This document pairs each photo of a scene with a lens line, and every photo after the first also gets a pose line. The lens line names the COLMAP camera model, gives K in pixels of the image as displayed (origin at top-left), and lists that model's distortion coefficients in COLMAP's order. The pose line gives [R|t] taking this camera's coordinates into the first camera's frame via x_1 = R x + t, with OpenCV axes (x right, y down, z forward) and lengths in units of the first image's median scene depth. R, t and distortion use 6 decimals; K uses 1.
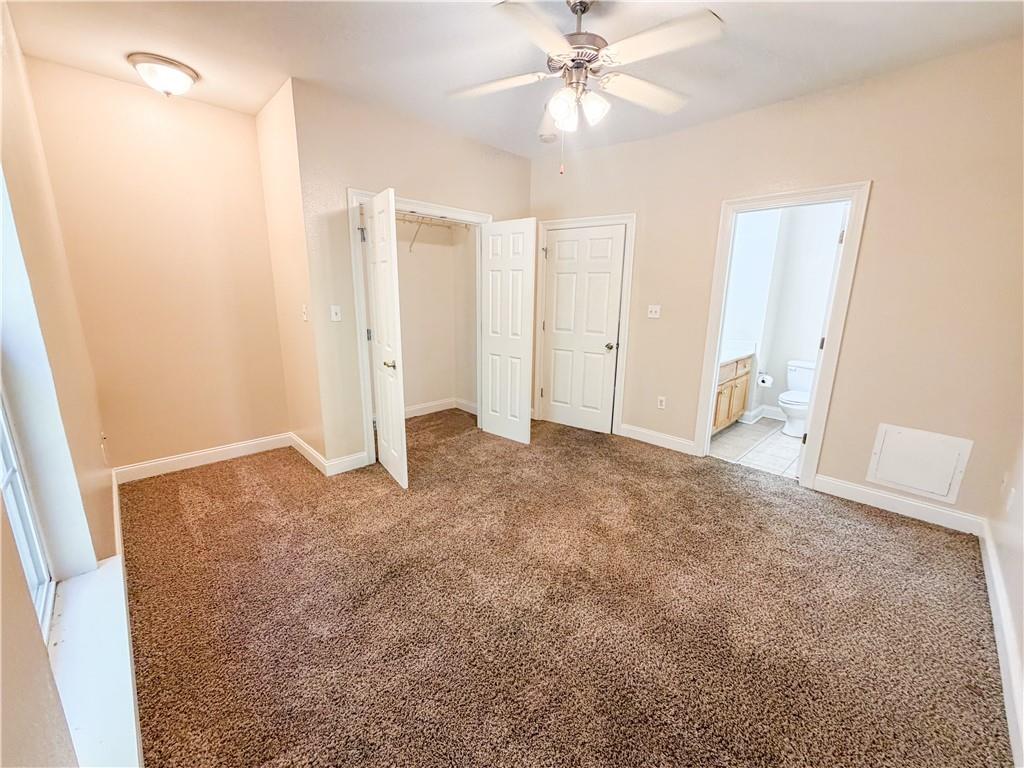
lens RADIAL K [[416.5, 0, 516.8], [0, 416.5, 380.5], [0, 0, 1]] dist [-0.000619, -0.000147]
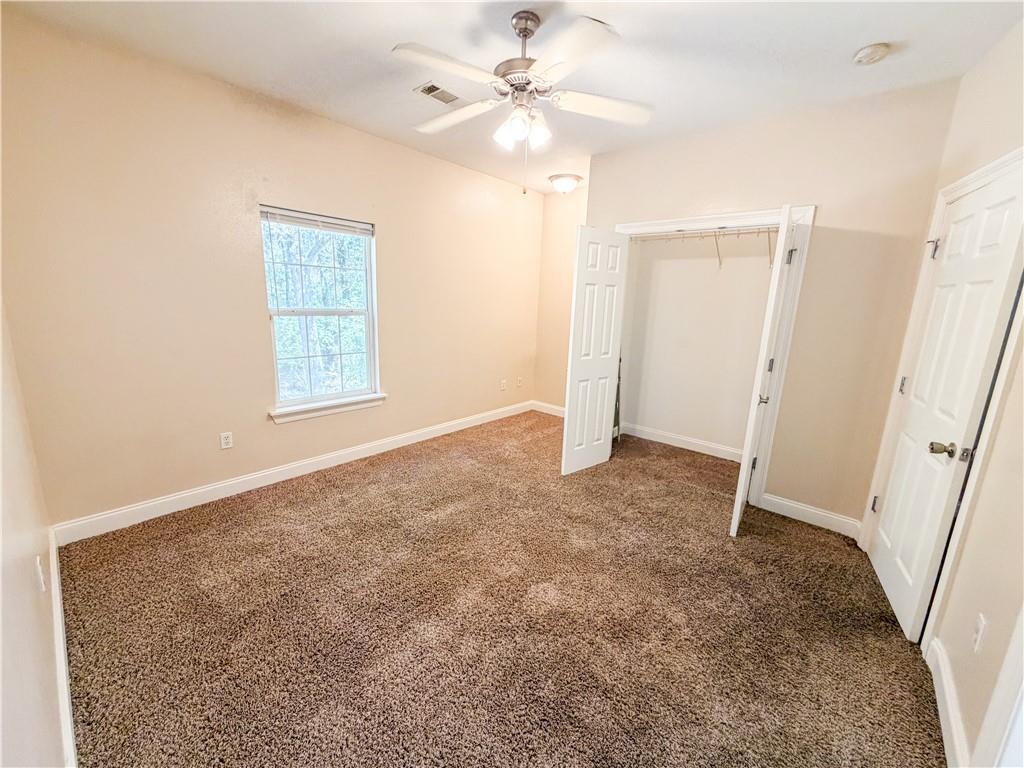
lens RADIAL K [[407.1, 0, 509.3], [0, 407.1, 385.8], [0, 0, 1]] dist [-0.001357, -0.000185]
pose [[0.065130, 0.192636, -0.979106, 0.729610], [-0.249751, 0.953108, 0.170907, -0.126349], [0.966117, 0.233401, 0.110187, 0.609887]]
